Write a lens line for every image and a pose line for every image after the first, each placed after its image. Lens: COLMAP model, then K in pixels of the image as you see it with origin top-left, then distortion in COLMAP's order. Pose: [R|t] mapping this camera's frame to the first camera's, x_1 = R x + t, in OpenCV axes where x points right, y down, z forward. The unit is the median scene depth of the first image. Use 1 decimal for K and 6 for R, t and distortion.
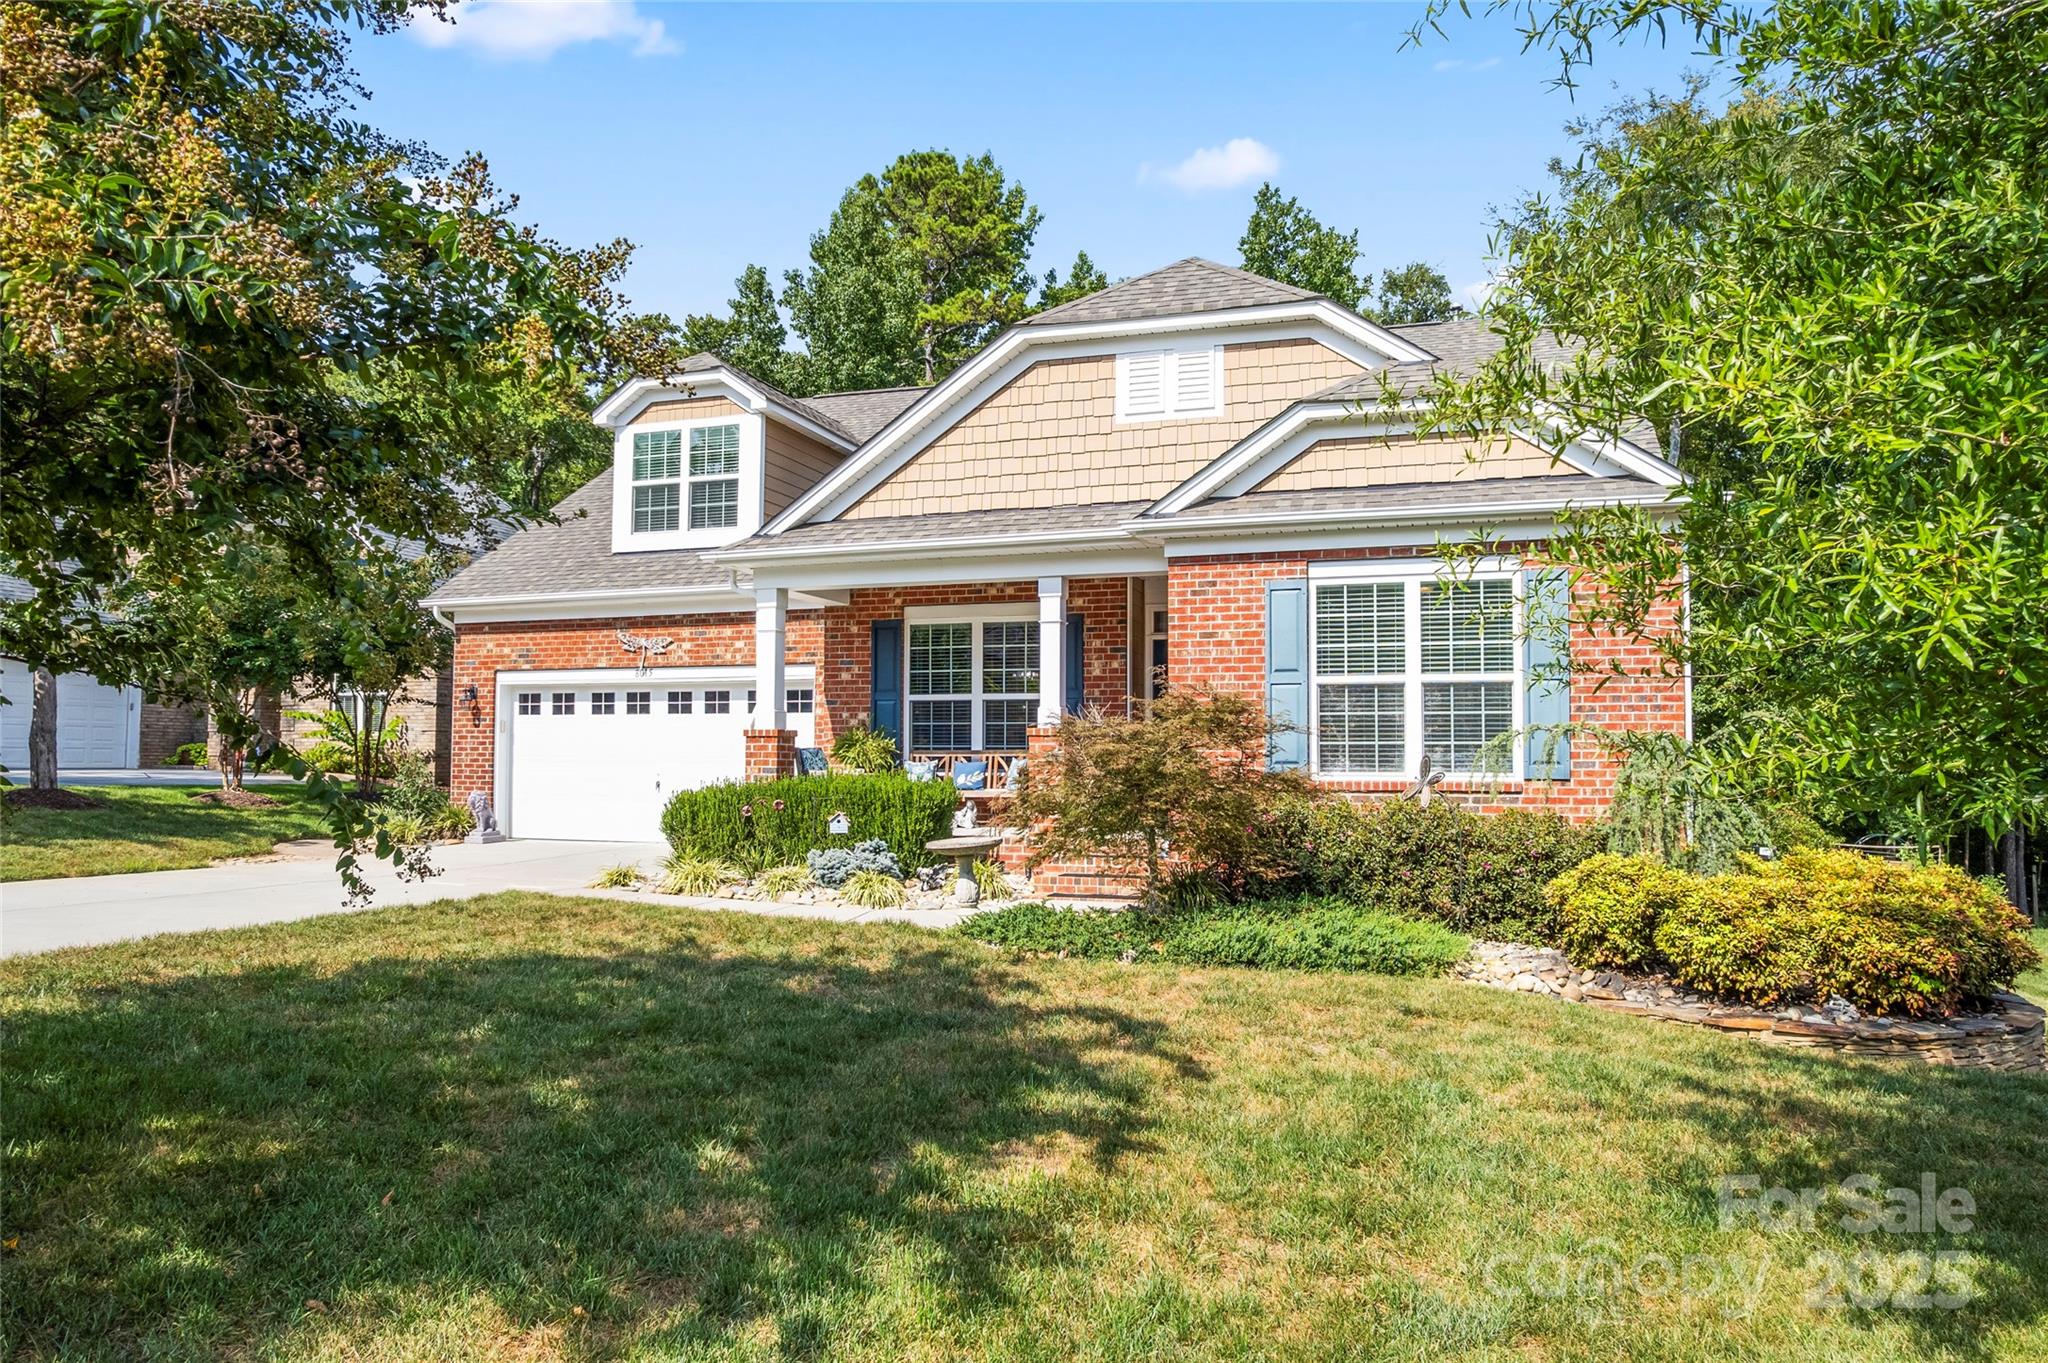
lens RADIAL K [[1286.6, 0, 1024.0], [0, 1286.6, 681.5], [0, 0, 1]] dist [-0.037562, -0.000247]
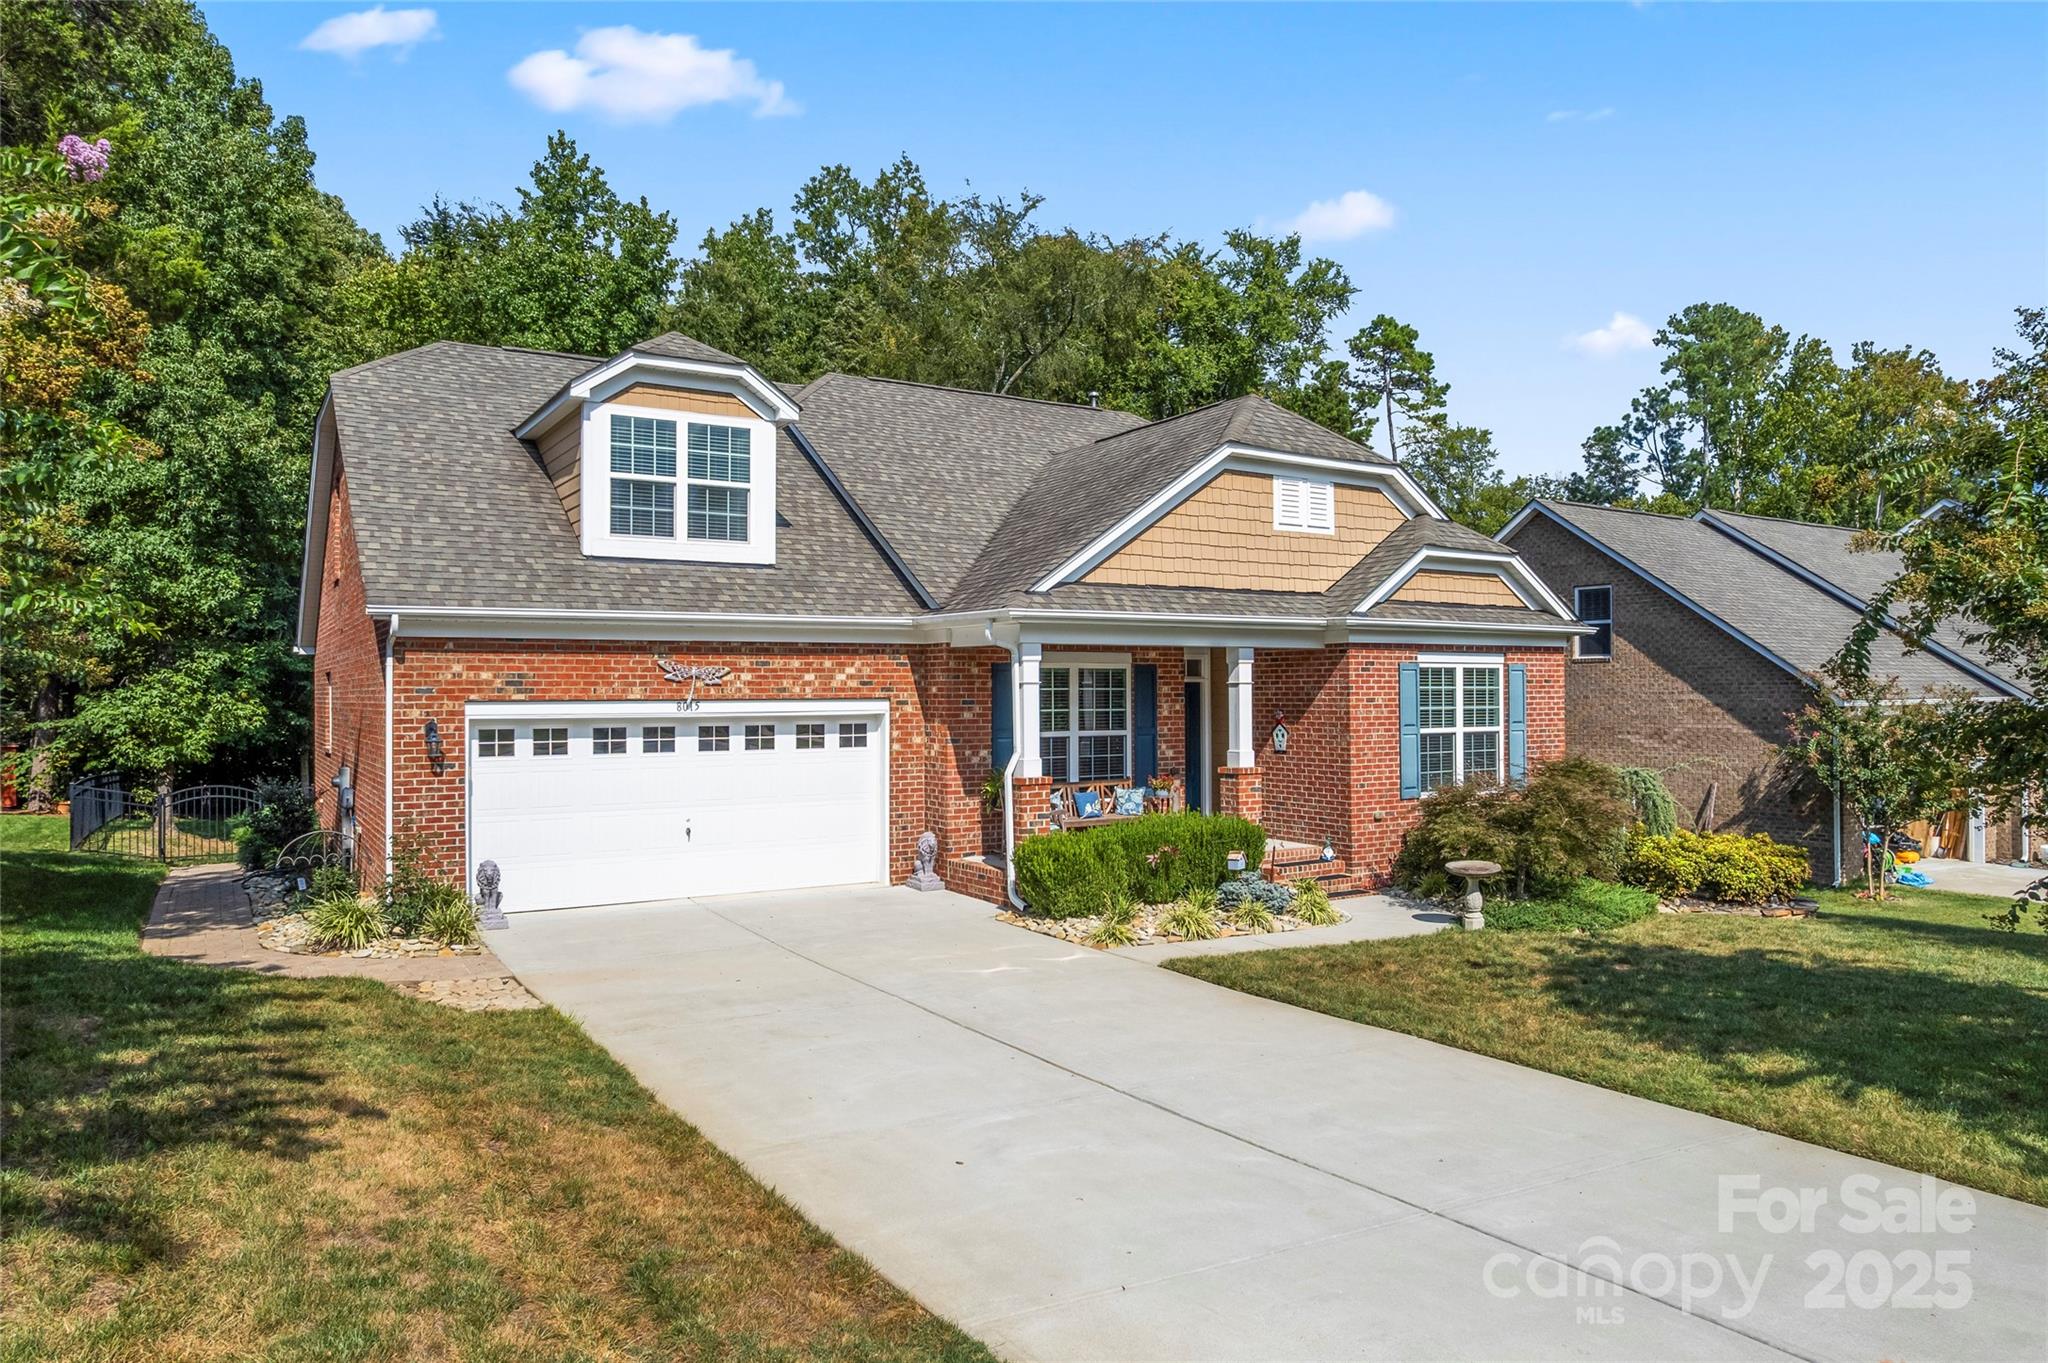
lens RADIAL K [[1286.6, 0, 1024.0], [0, 1286.6, 681.5], [0, 0, 1]] dist [-0.037562, -0.000247]
pose [[0.648171, -0.000103, 0.761495, -0.818745], [-0.038484, 0.998718, 0.032892, -0.061359], [-0.760522, -0.050625, 0.647336, 0.263812]]
